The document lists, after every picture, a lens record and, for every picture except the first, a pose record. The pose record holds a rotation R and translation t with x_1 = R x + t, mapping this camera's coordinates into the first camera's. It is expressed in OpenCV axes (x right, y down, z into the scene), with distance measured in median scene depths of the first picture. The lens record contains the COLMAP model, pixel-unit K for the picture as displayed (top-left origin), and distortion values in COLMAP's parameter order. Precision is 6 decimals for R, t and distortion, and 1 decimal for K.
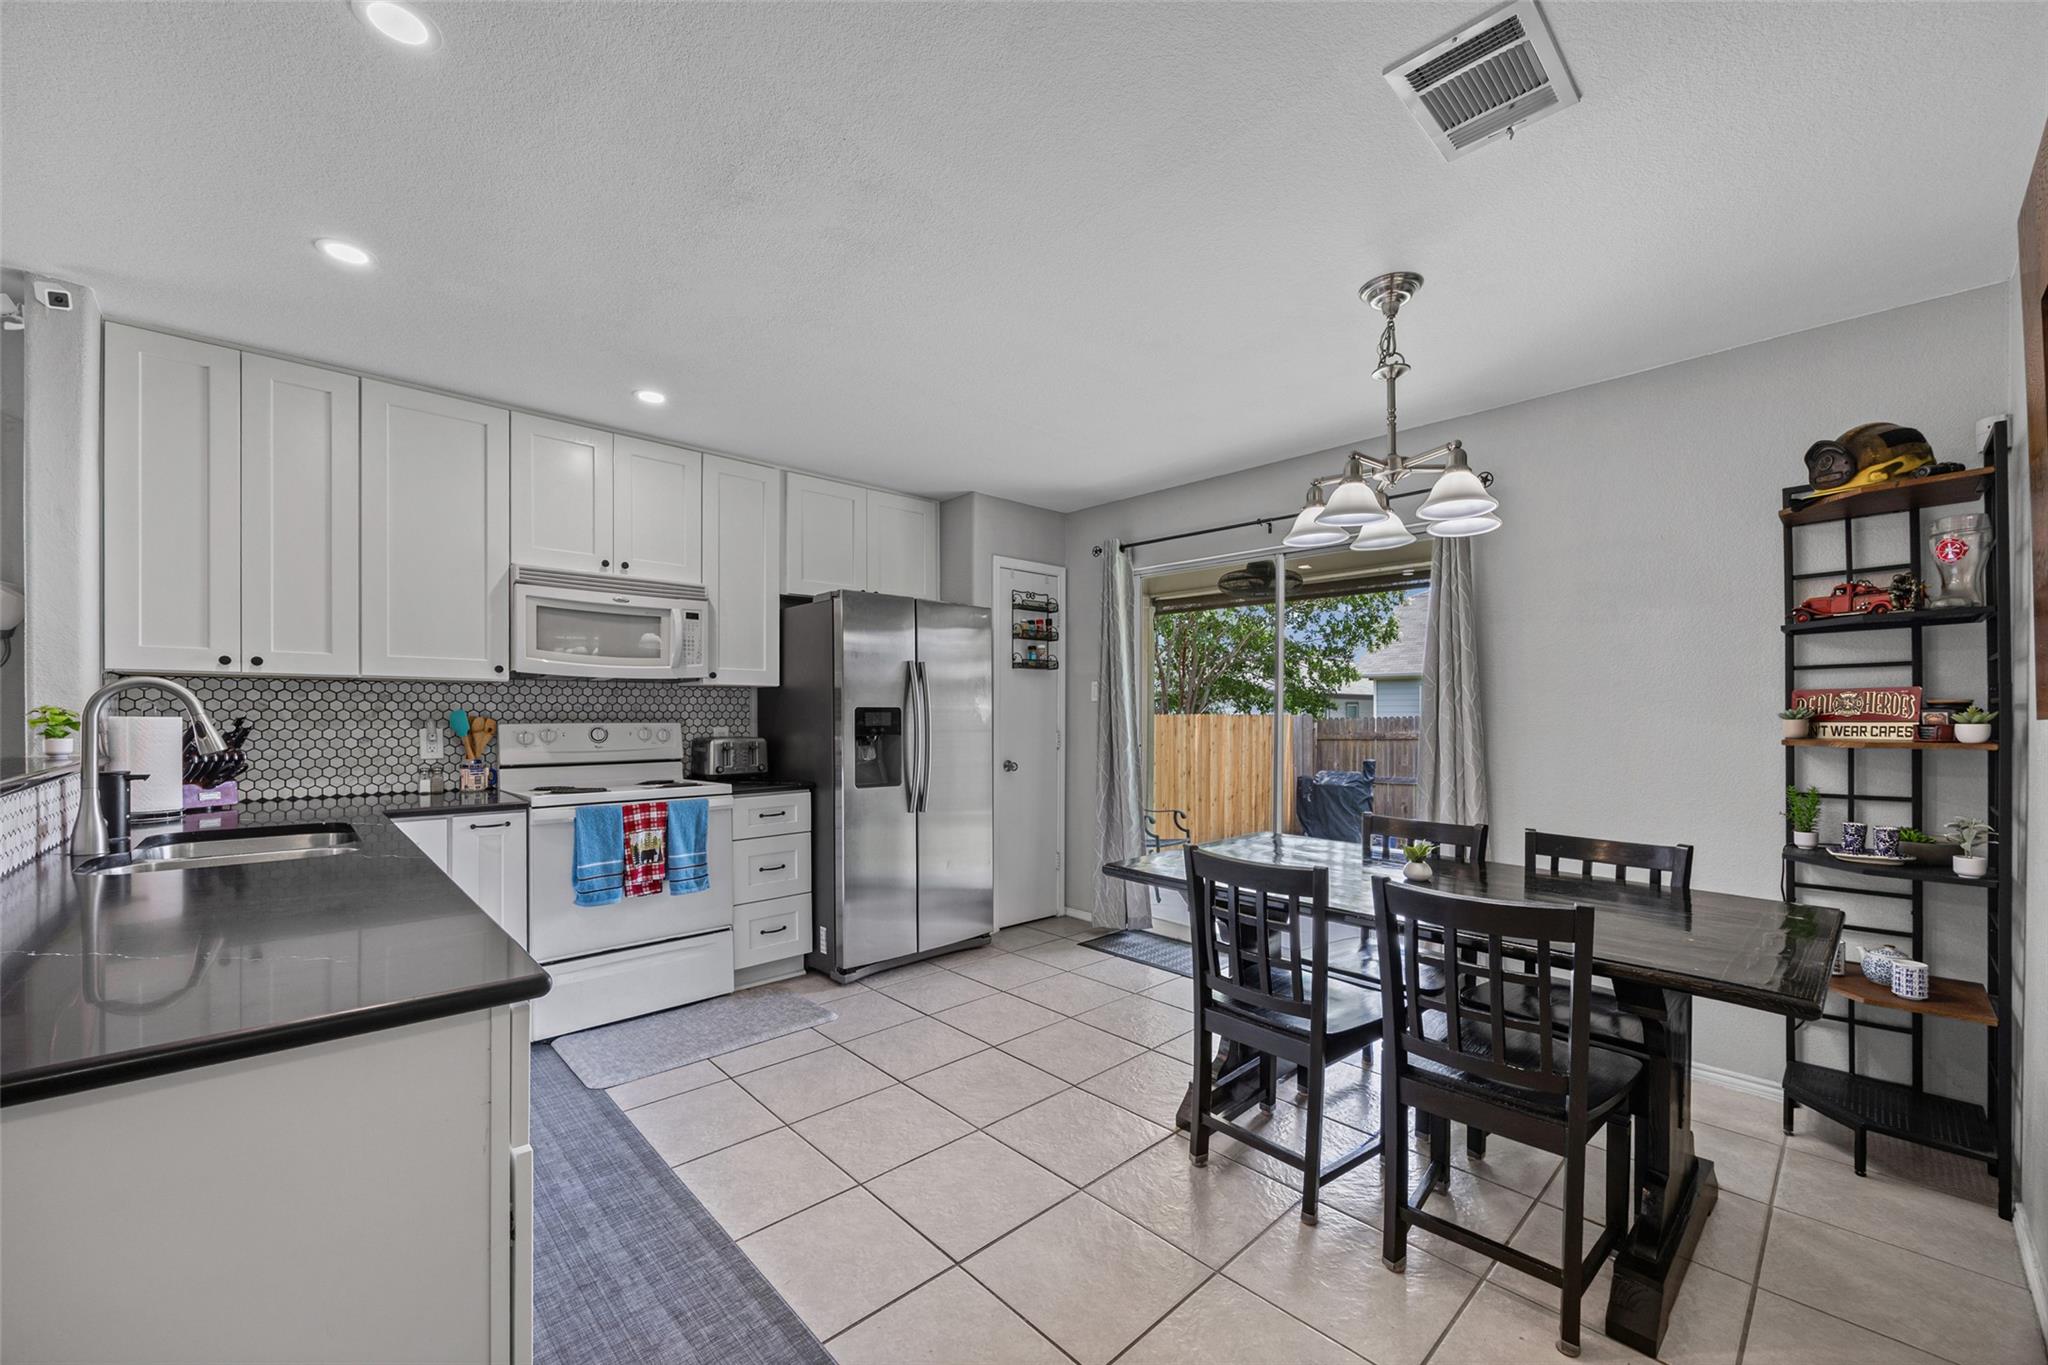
lens RADIAL K [[796.6, 0, 1019.5], [0, 796.6, 715.9], [0, 0, 1]] dist [-0.005384, 0.000556]
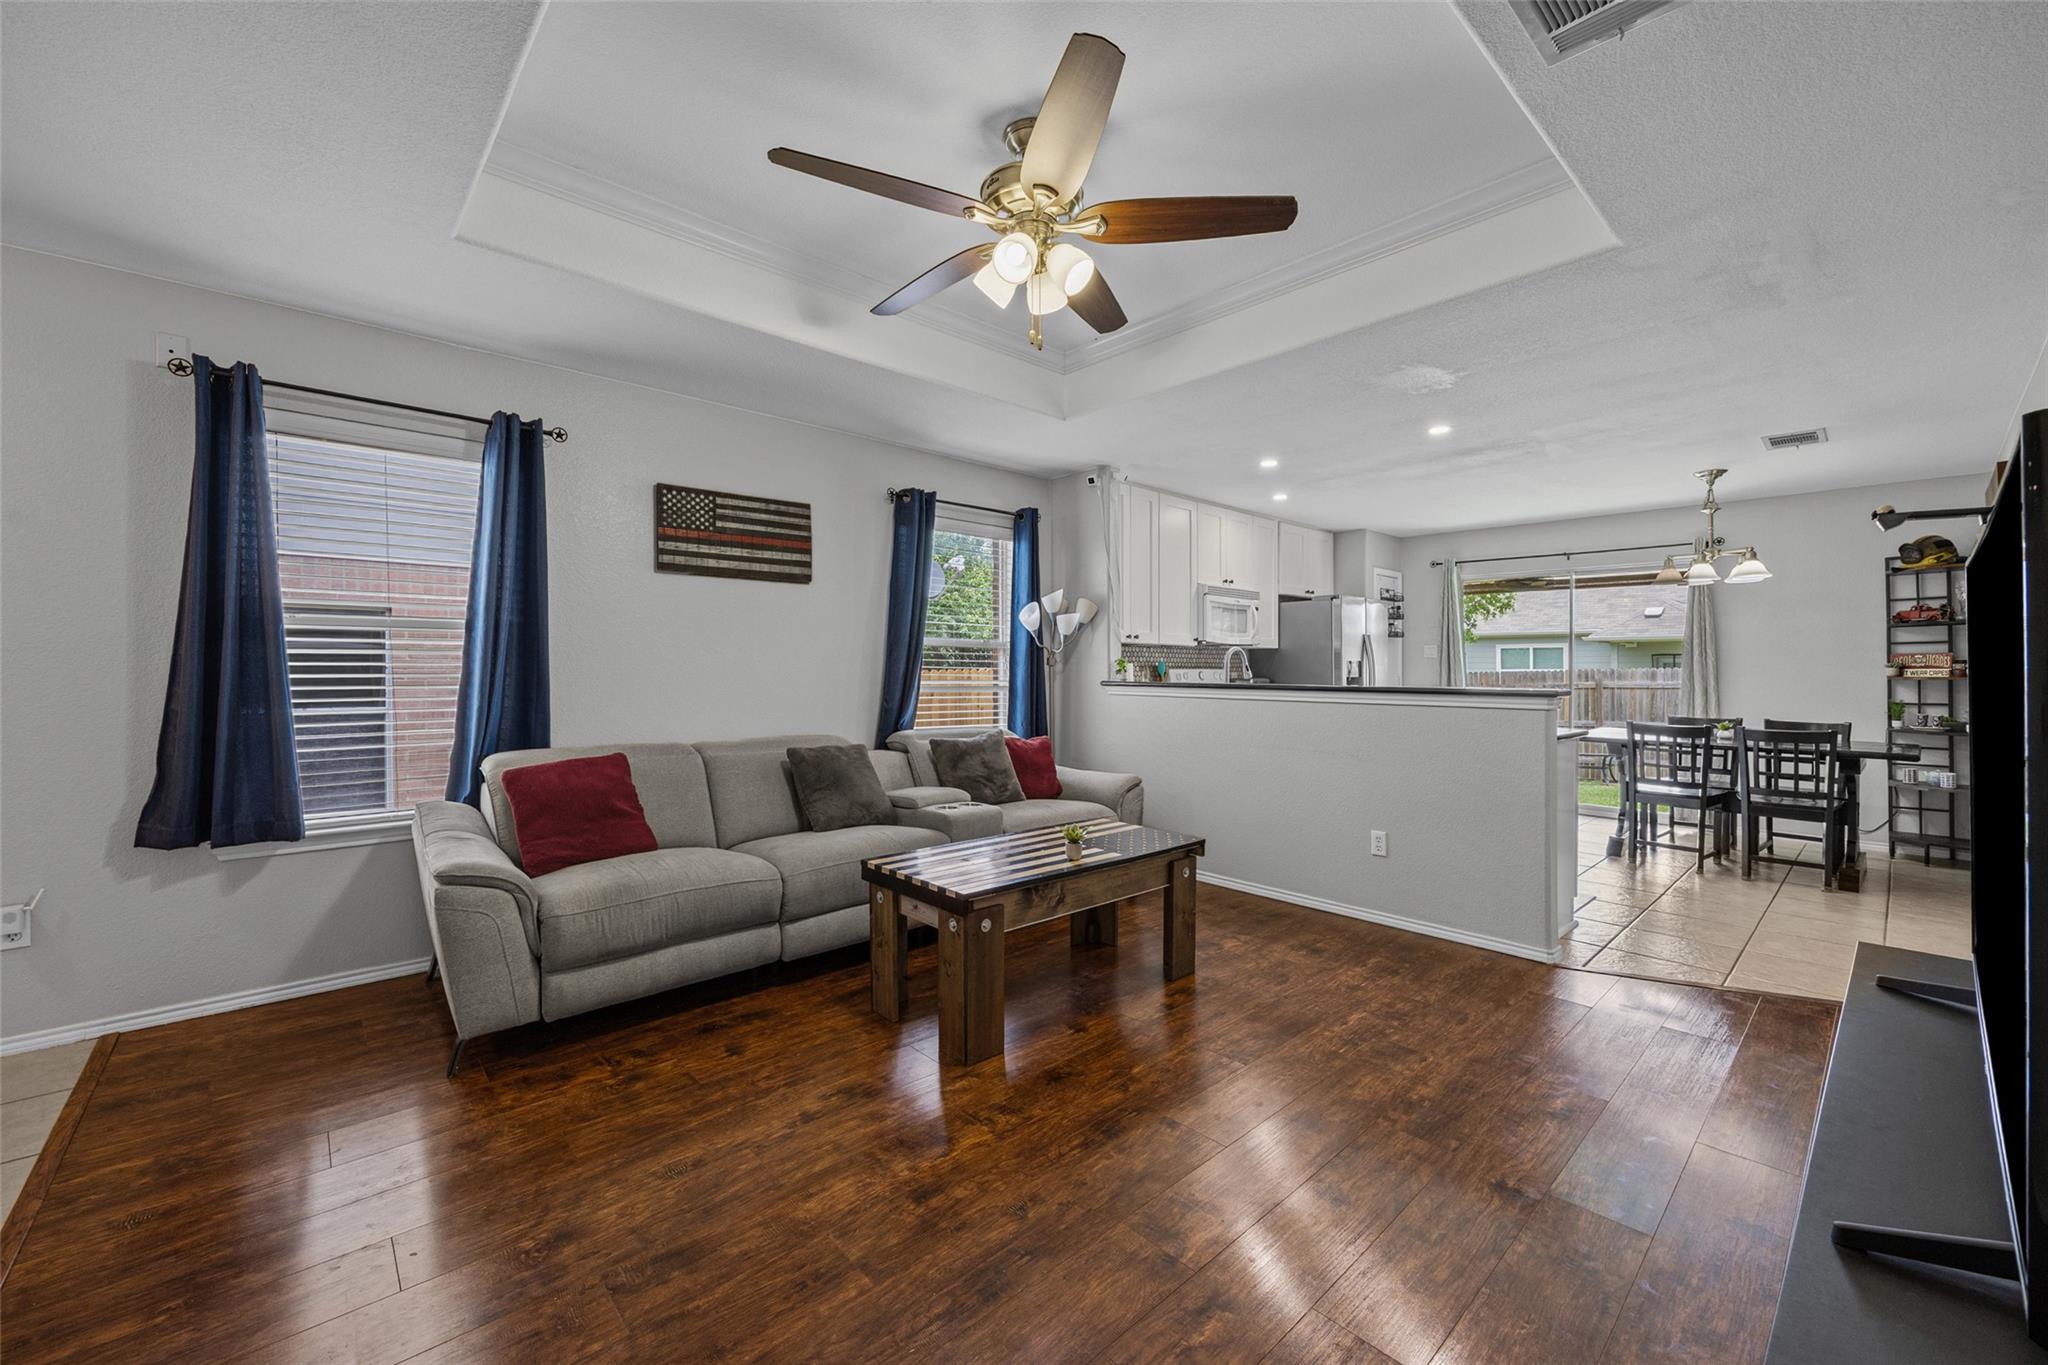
lens RADIAL K [[796.6, 0, 1039.4], [0, 796.6, 663.1], [0, 0, 1]] dist [-0.005384, 0.000556]
pose [[0.999967, 0.003469, -0.007294, -1.008438], [-0.003540, 0.999947, -0.009714, 0.016273], [0.007260, 0.009739, 0.999926, -0.888923]]
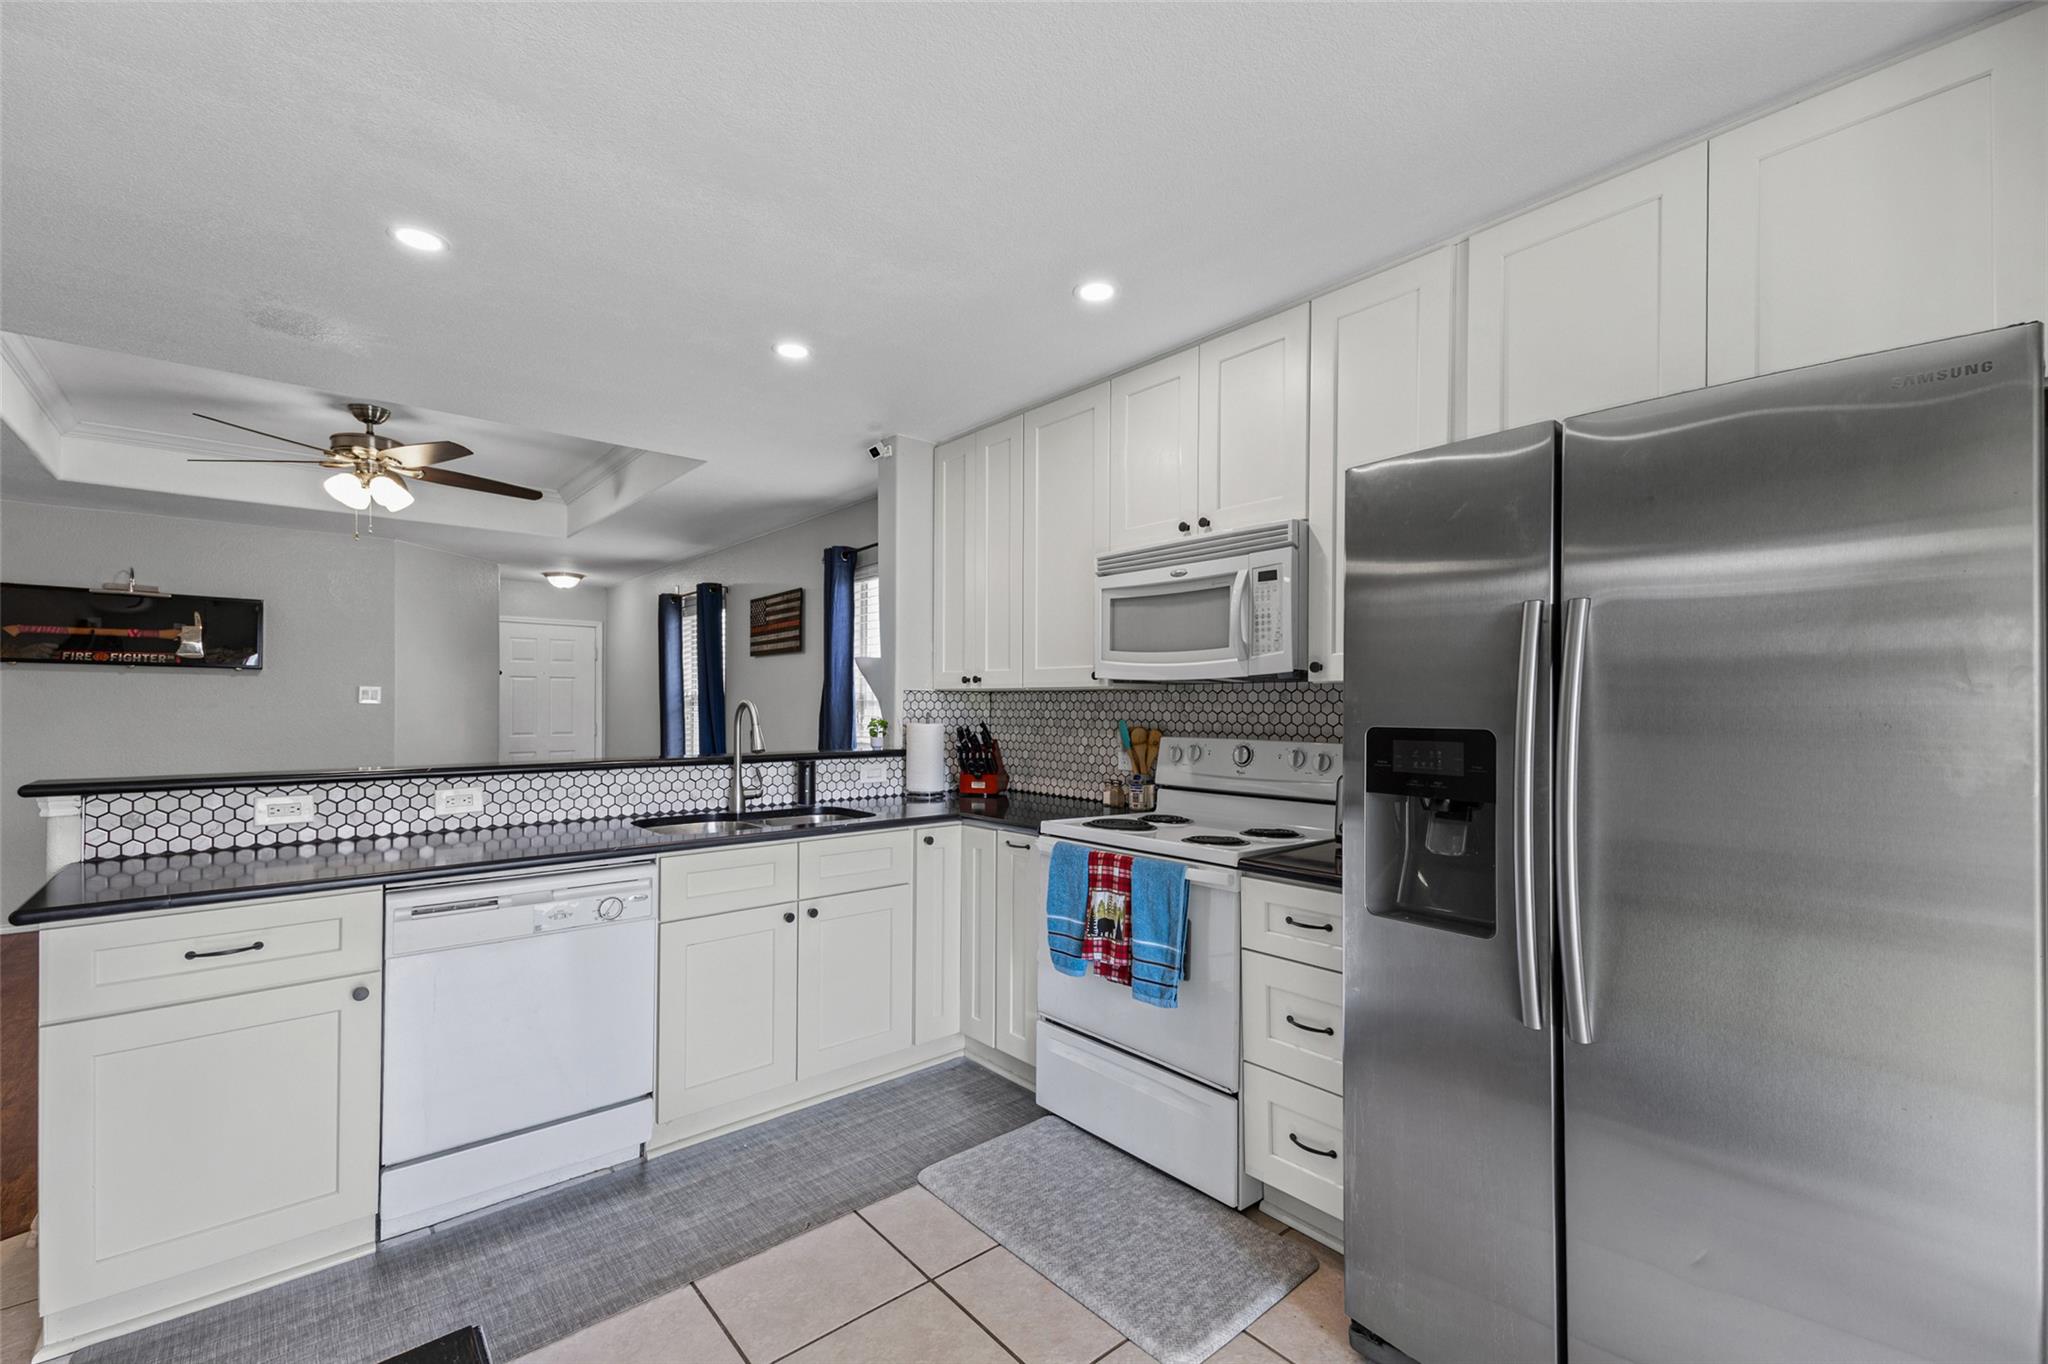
lens RADIAL K [[870.1, 0, 1025.8], [0, 870.1, 699.0], [0, 0, 1]] dist [0.032350, -0.000534]
pose [[-0.048417, -0.006199, -0.998808, 0.328397], [-0.004783, 0.999971, -0.005974, -0.026195], [0.998816, 0.004488, -0.048445, 0.964150]]
